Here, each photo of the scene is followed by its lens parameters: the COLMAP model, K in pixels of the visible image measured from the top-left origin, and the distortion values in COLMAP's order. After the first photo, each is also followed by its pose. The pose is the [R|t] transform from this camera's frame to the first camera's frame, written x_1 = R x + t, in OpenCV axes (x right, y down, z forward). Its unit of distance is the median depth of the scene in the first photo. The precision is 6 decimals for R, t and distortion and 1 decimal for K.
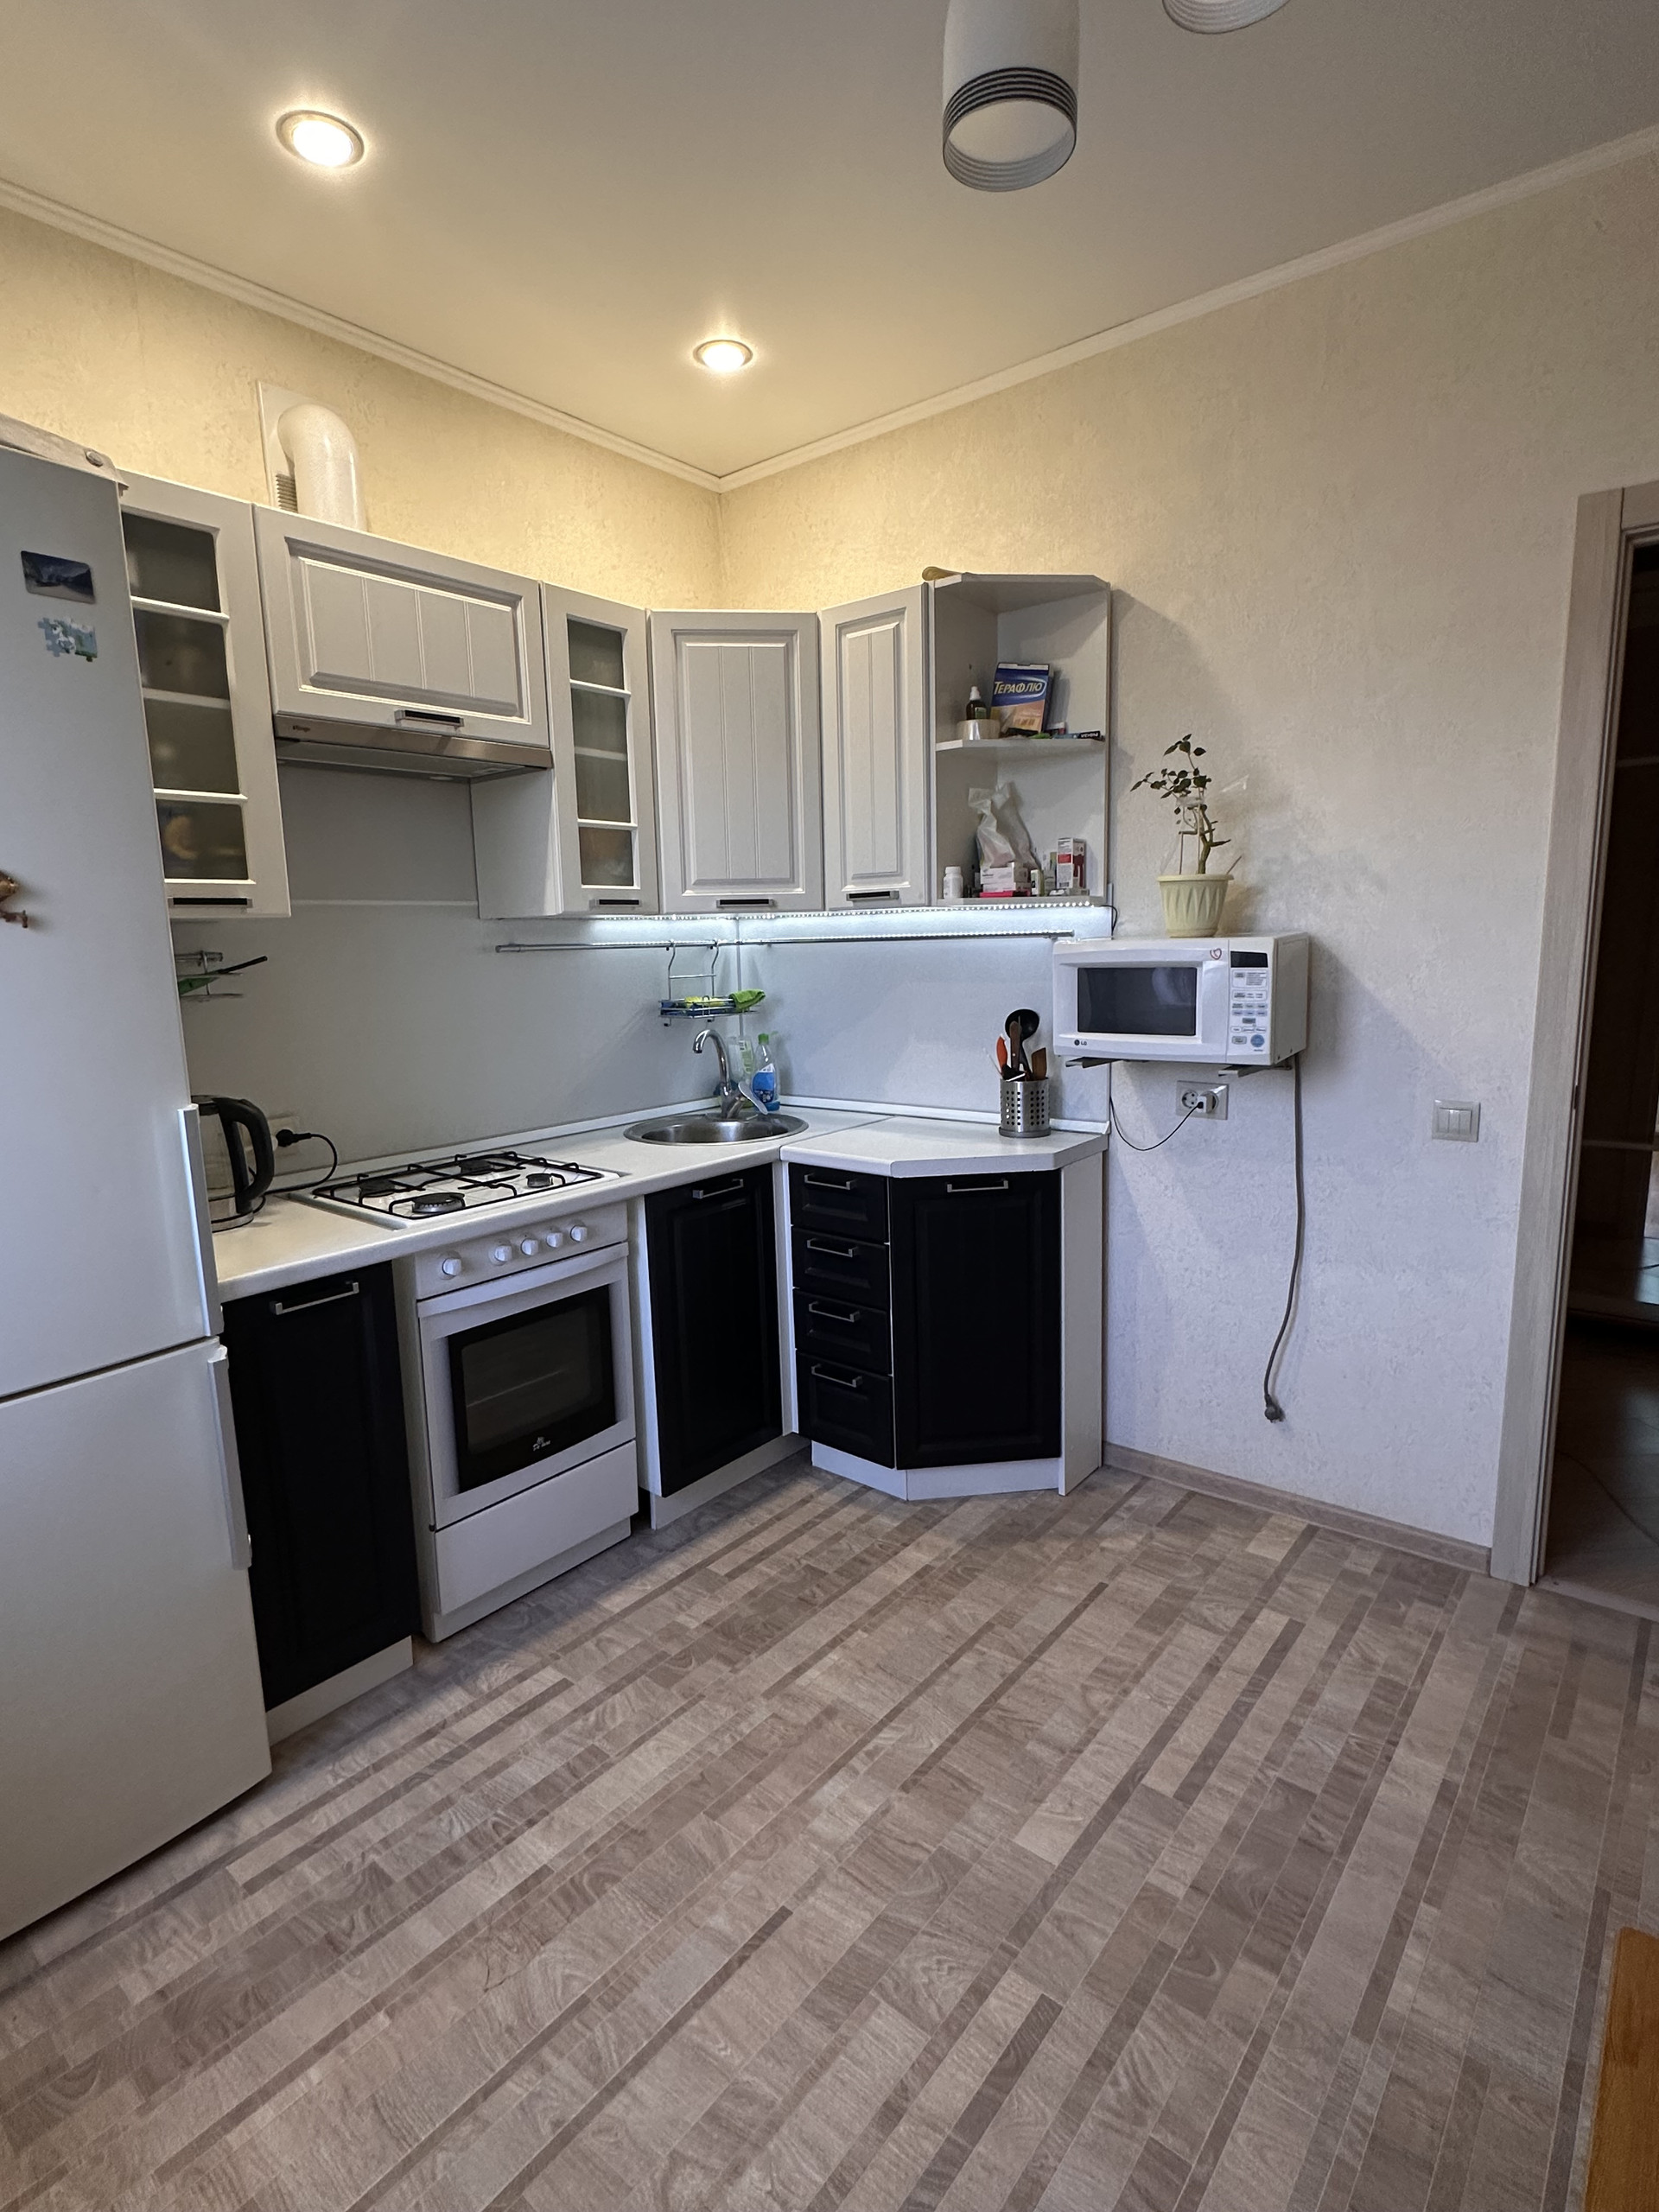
lens RADIAL K [[1101.9, 0, 824.5], [0, 1101.9, 1100.1], [0, 0, 1]] dist [-0.003485, 0.000255]
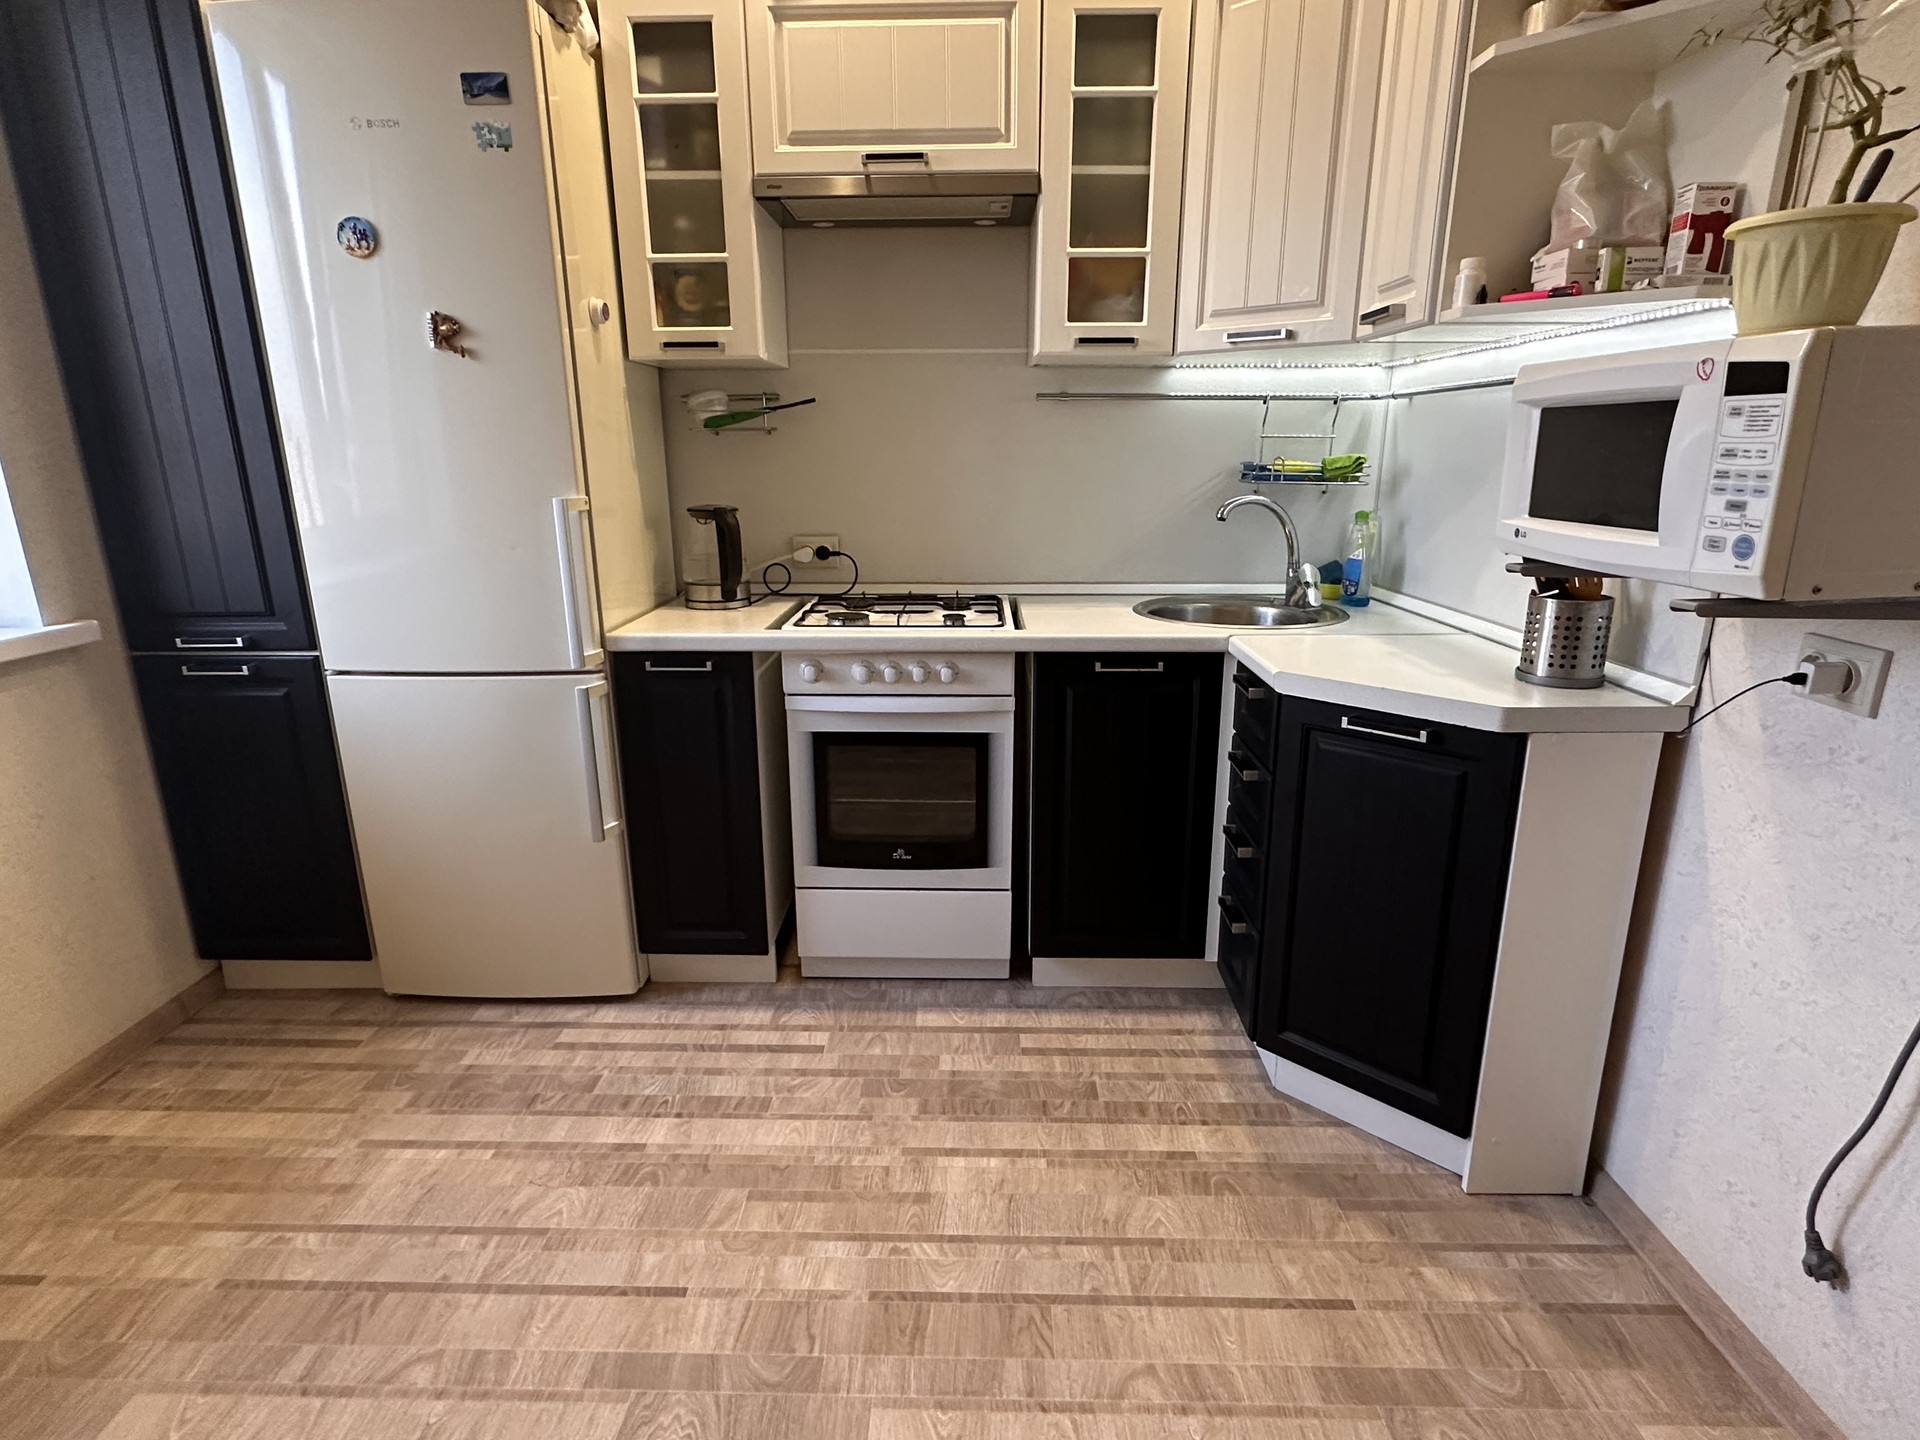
lens RADIAL K [[1013.1, 0, 958.1], [0, 1013.1, 729.9], [0, 0, 1]] dist [-0.004201, 0.001189]
pose [[0.621422, 0.235001, -0.747402, 0.536819], [-0.129362, 0.971639, 0.197949, -0.018127], [0.772723, -0.026324, 0.634197, 0.432805]]
